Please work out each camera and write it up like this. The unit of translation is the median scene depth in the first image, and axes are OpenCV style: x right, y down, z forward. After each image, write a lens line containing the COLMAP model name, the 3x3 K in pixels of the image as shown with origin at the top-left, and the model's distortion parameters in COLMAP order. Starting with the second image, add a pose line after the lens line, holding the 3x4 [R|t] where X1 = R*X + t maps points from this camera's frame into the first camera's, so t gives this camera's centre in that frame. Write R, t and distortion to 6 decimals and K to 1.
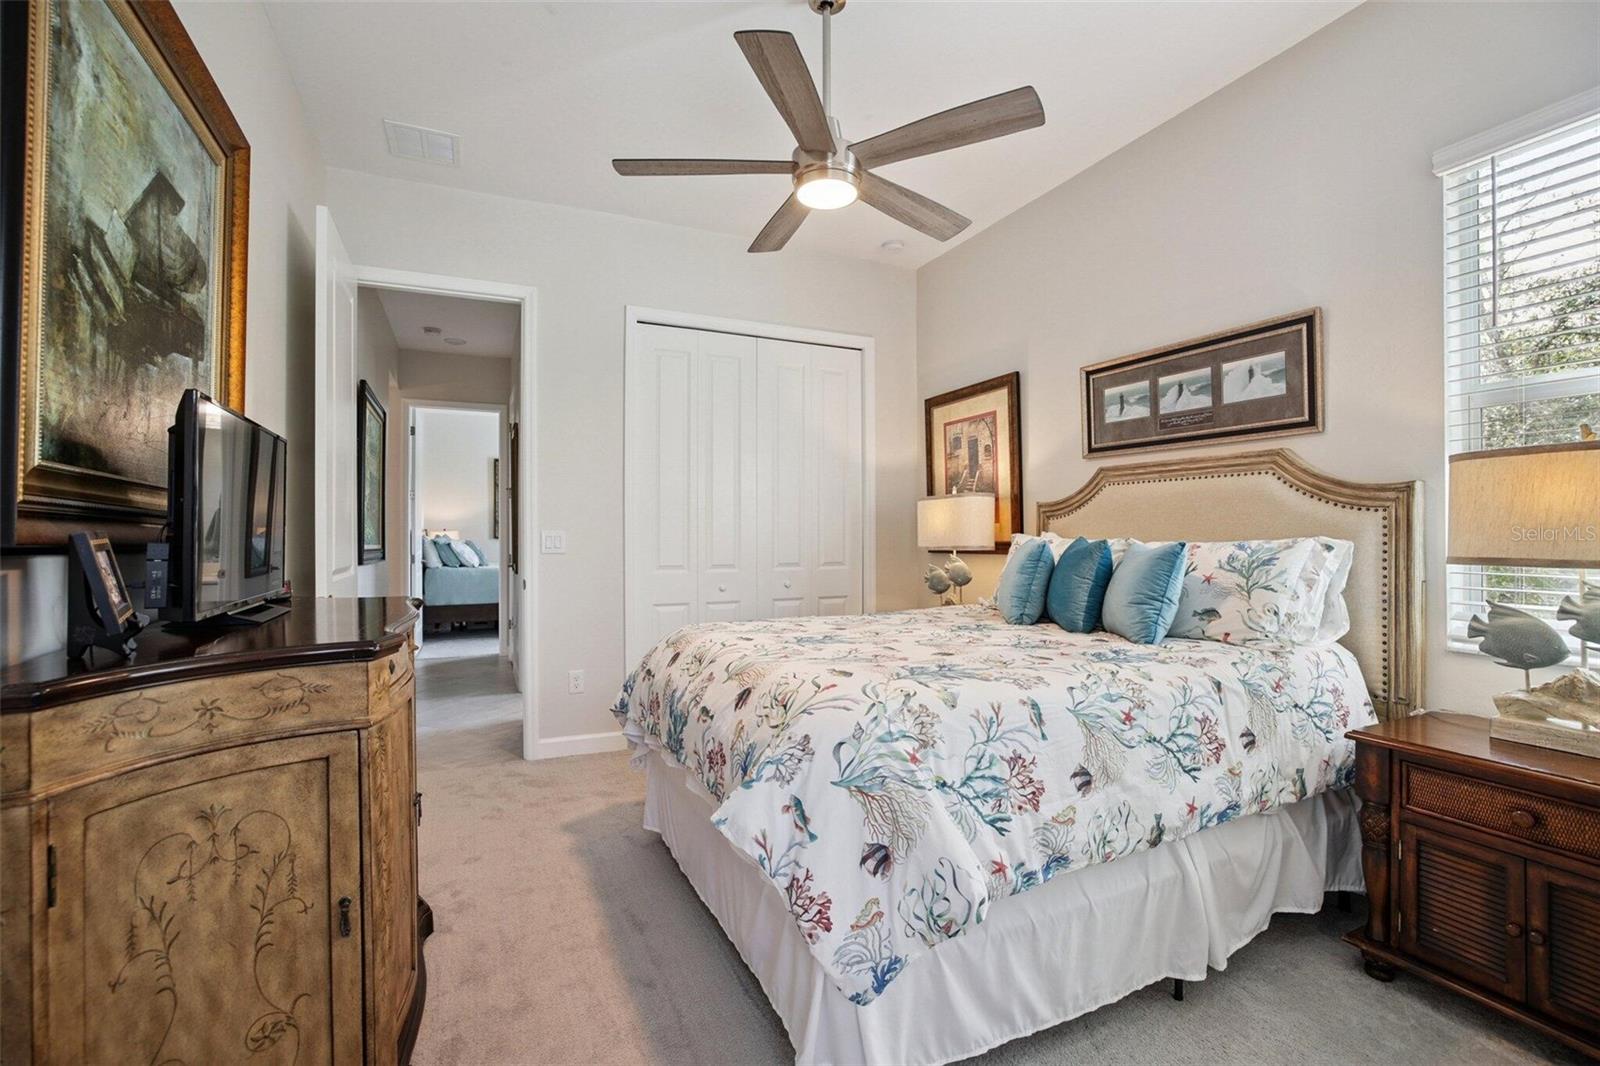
lens RADIAL K [[698.7, 0, 804.5], [0, 698.7, 529.7], [0, 0, 1]] dist [-0.003025, 0.000037]
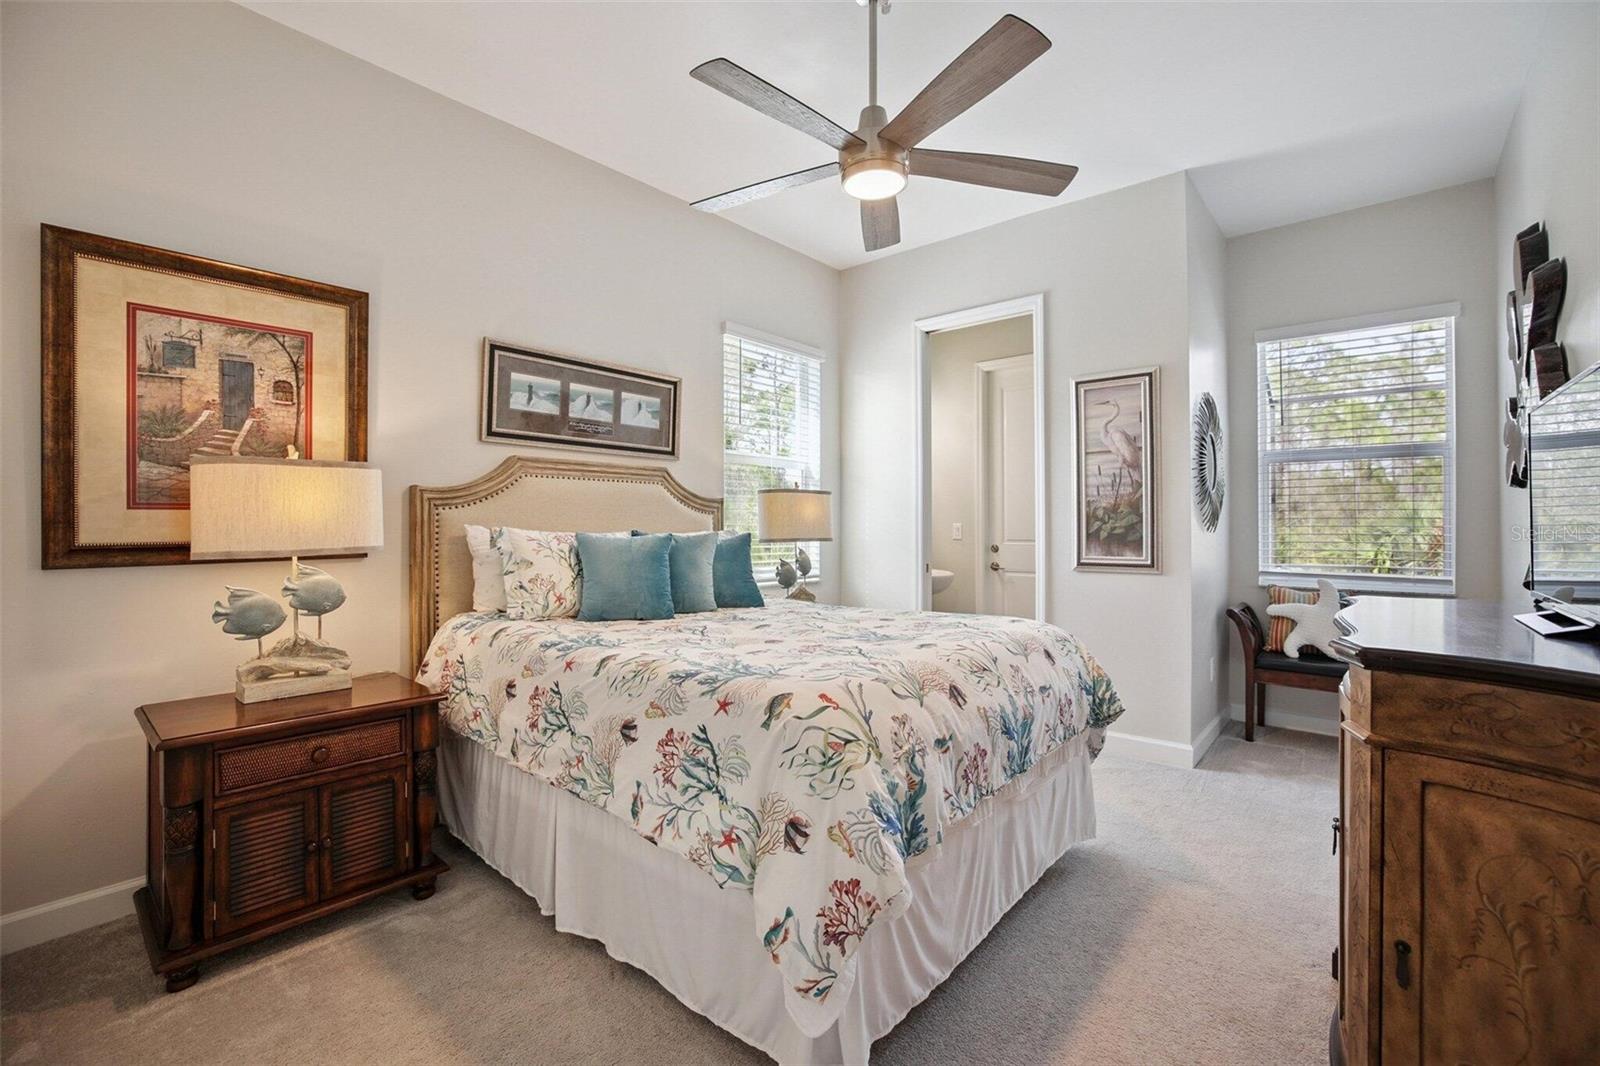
lens RADIAL K [[698.7, 0, 807.5], [0, 698.7, 530.2], [0, 0, 1]] dist [-0.003025, 0.000037]
pose [[-0.379976, -0.016250, 0.924853, -0.601390], [-0.017409, 0.999794, 0.010414, -0.006288], [-0.924832, -0.012144, -0.380181, 1.012070]]
